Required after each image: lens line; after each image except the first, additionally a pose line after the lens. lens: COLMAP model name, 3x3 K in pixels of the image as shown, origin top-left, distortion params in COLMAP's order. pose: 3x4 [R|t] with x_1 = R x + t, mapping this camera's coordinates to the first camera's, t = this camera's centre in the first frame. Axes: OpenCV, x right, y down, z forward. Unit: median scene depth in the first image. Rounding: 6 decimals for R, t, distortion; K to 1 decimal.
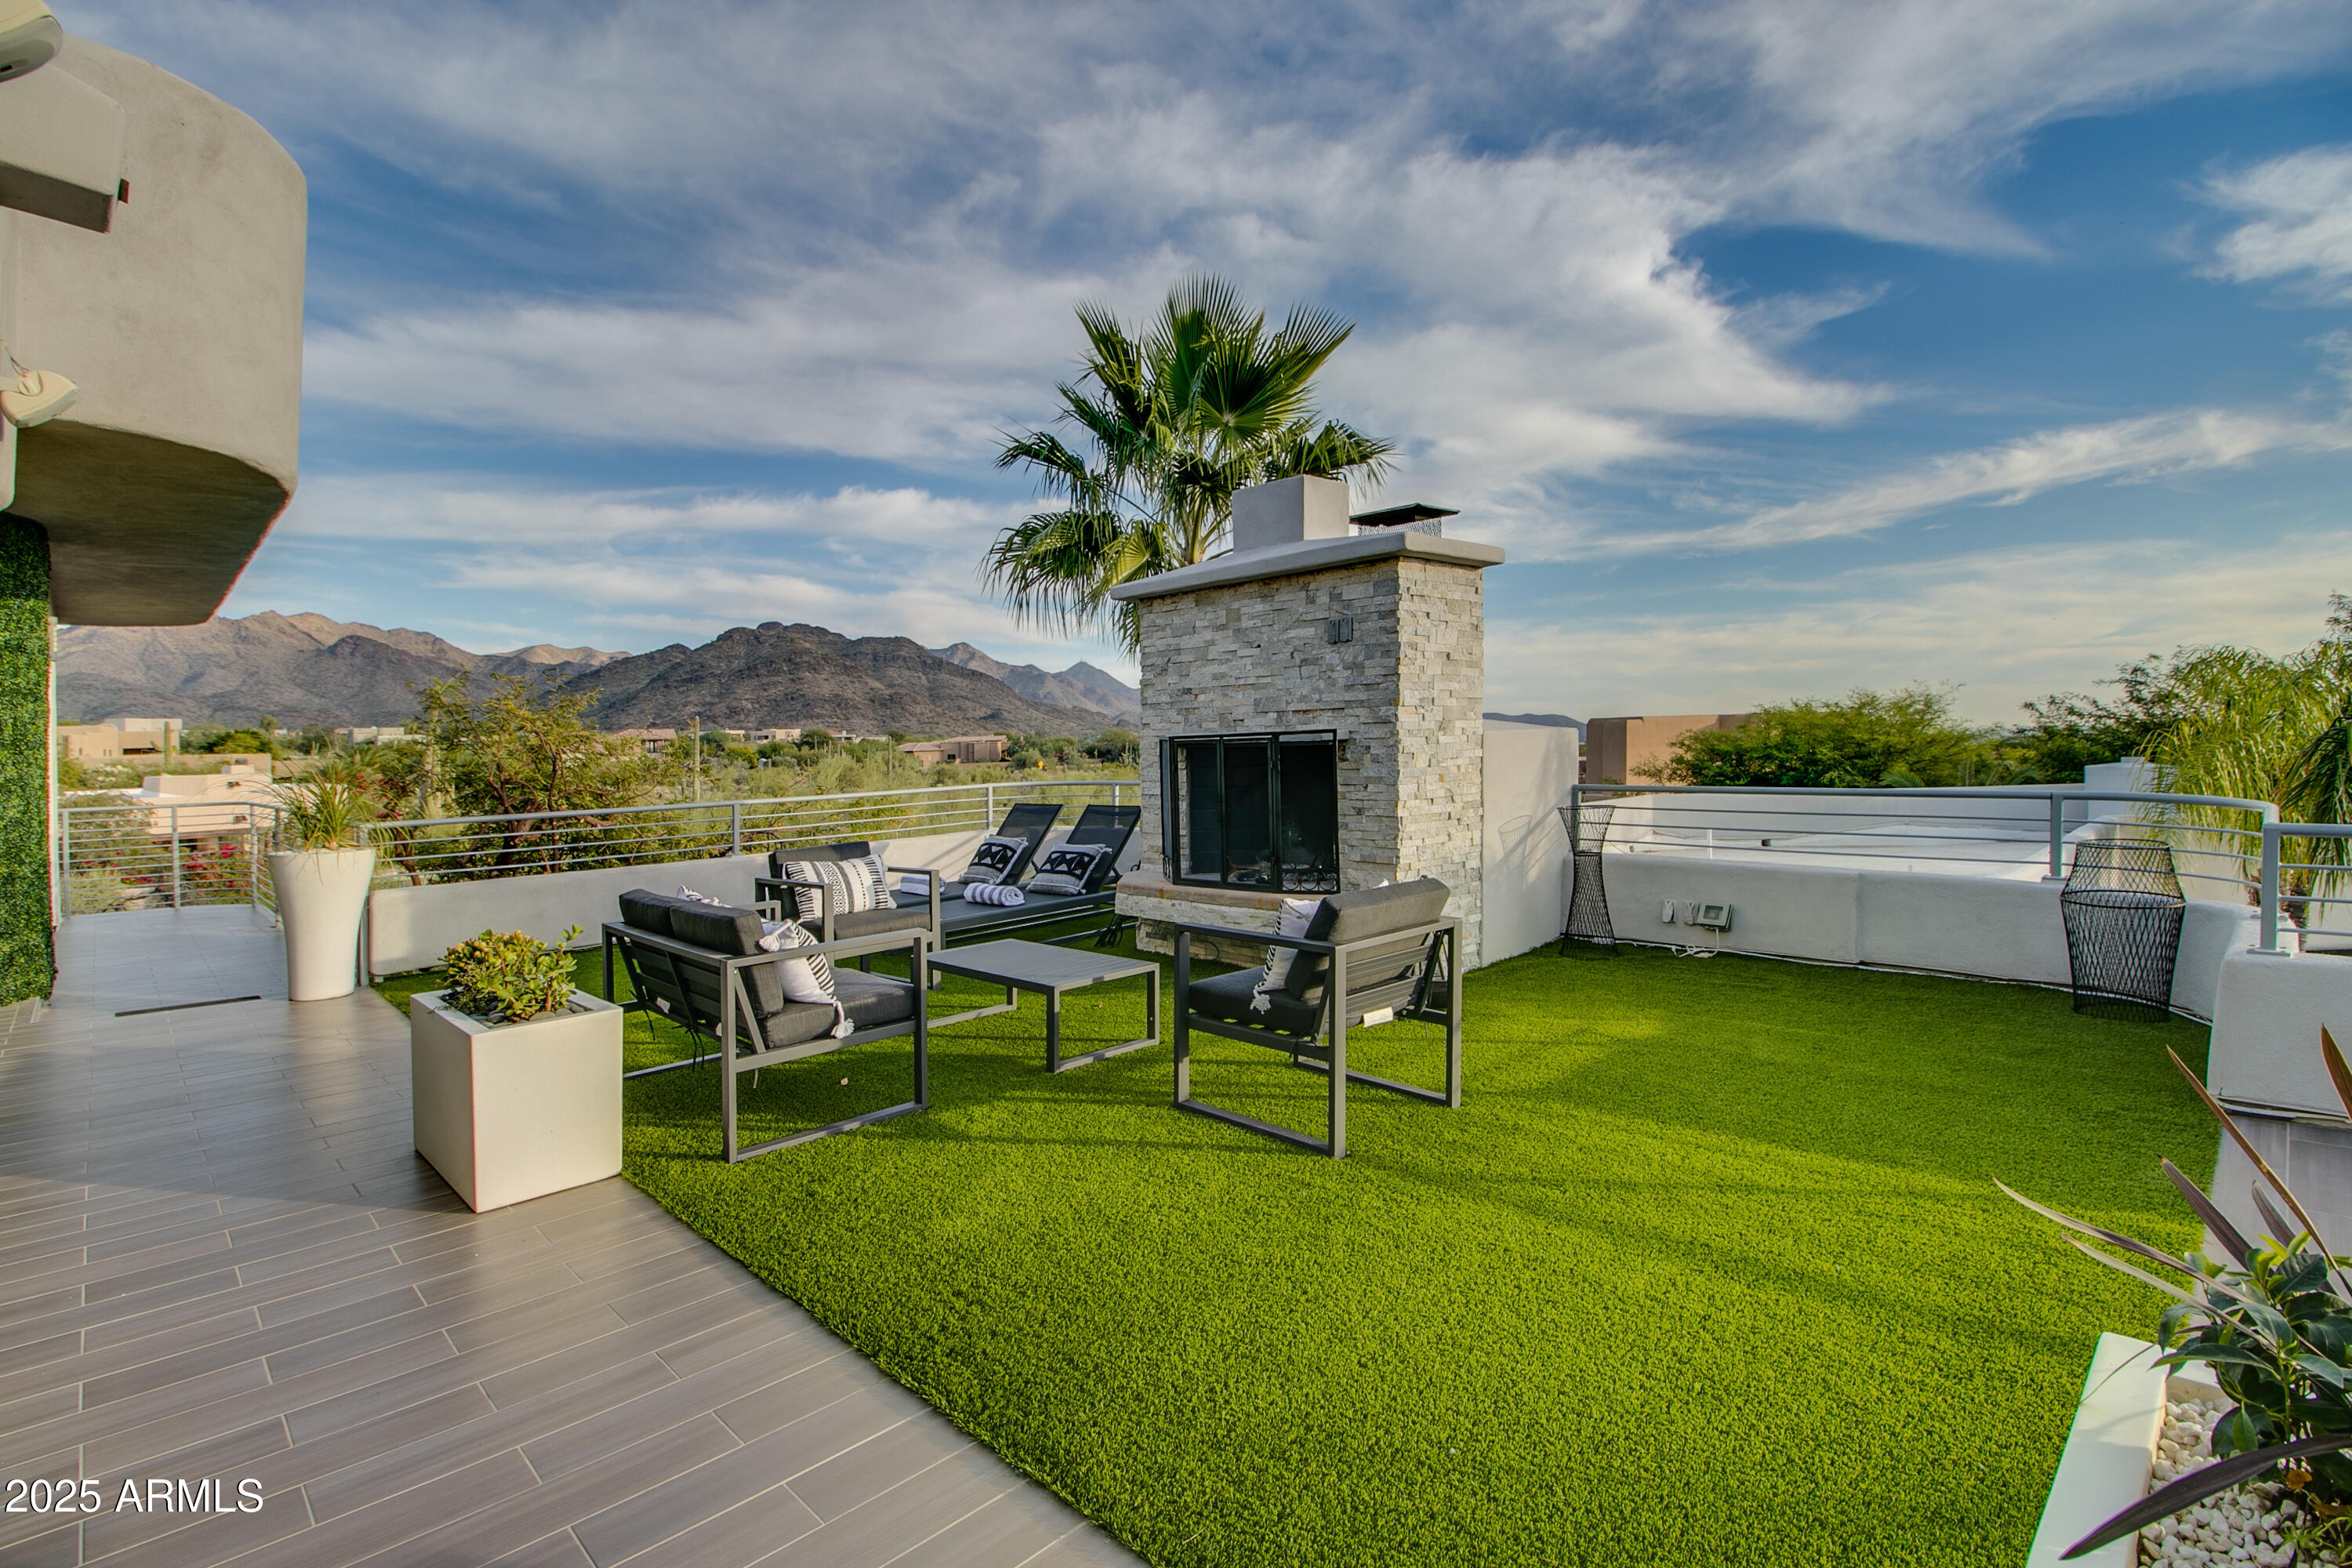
lens RADIAL K [[1110.9, 0, 1180.2], [0, 1110.9, 748.8], [0, 0, 1]] dist [-0.001874, -0.015277]
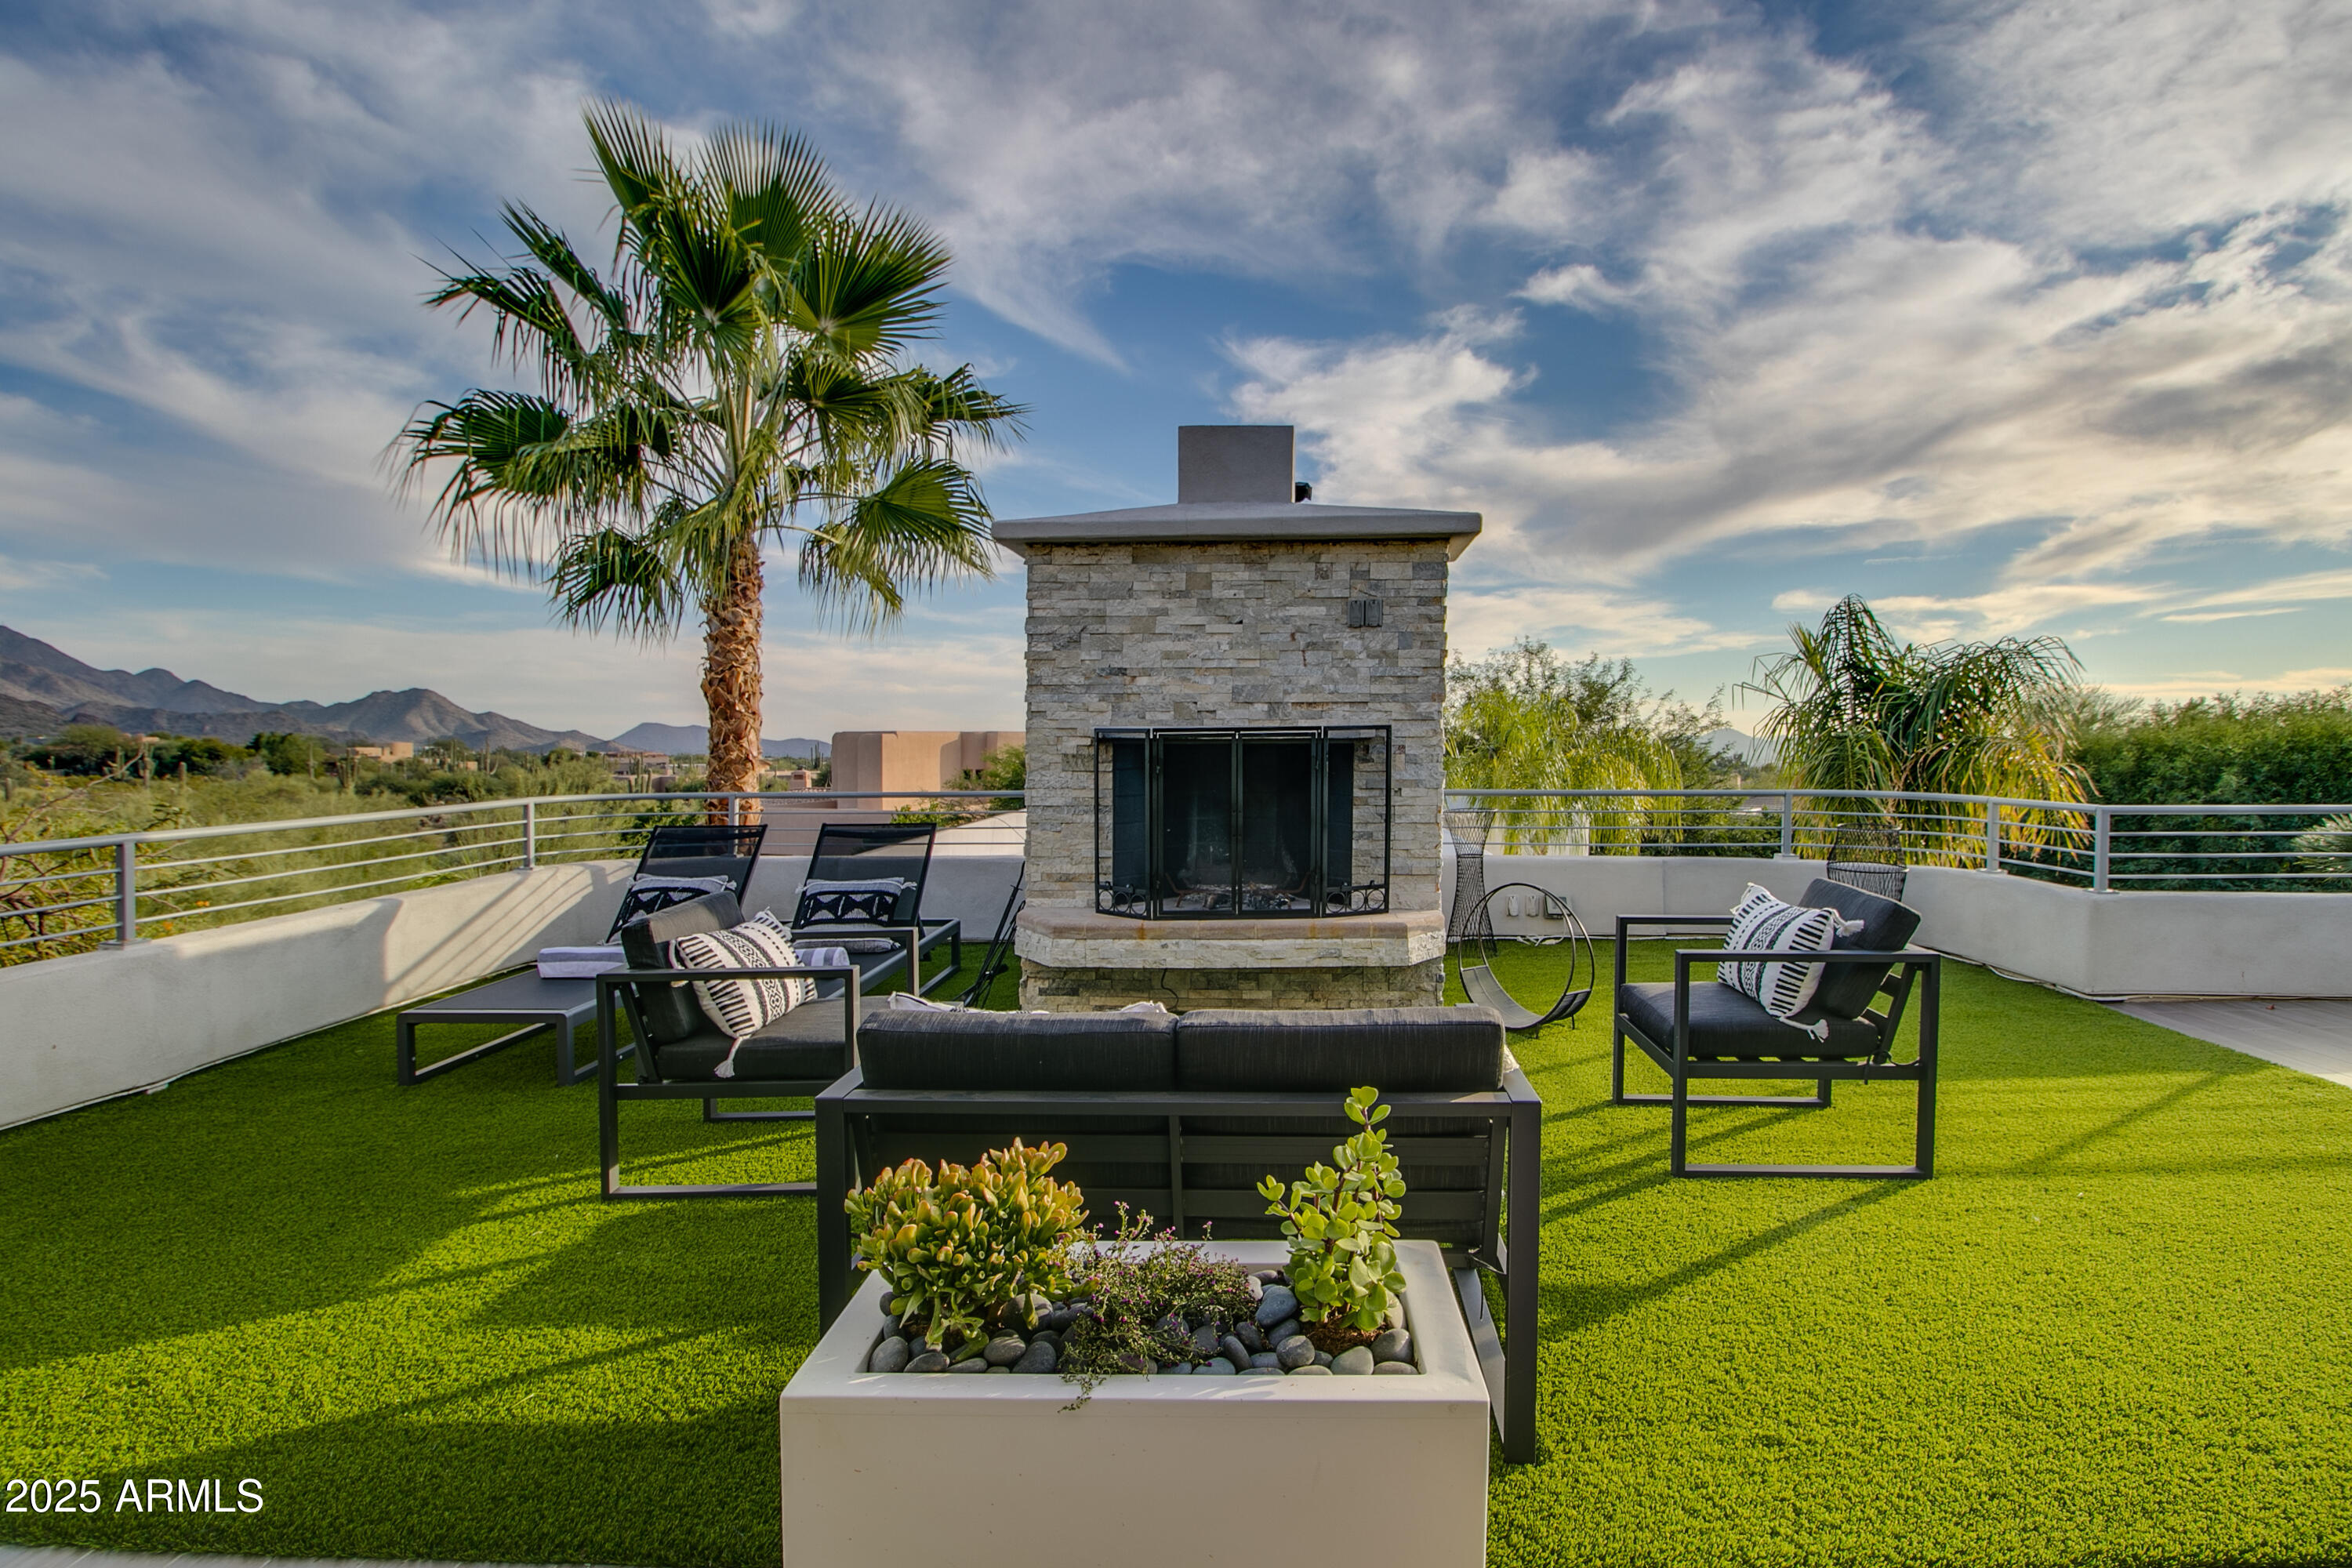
lens RADIAL K [[1118.6, 0, 1220.3], [0, 1118.6, 789.4], [0, 0, 1]] dist [-0.014805, 0.000273]
pose [[0.720784, -0.004975, 0.693142, -0.508912], [-0.010730, 0.999774, 0.018334, 0.016297], [-0.693077, -0.020652, 0.720568, 0.405968]]
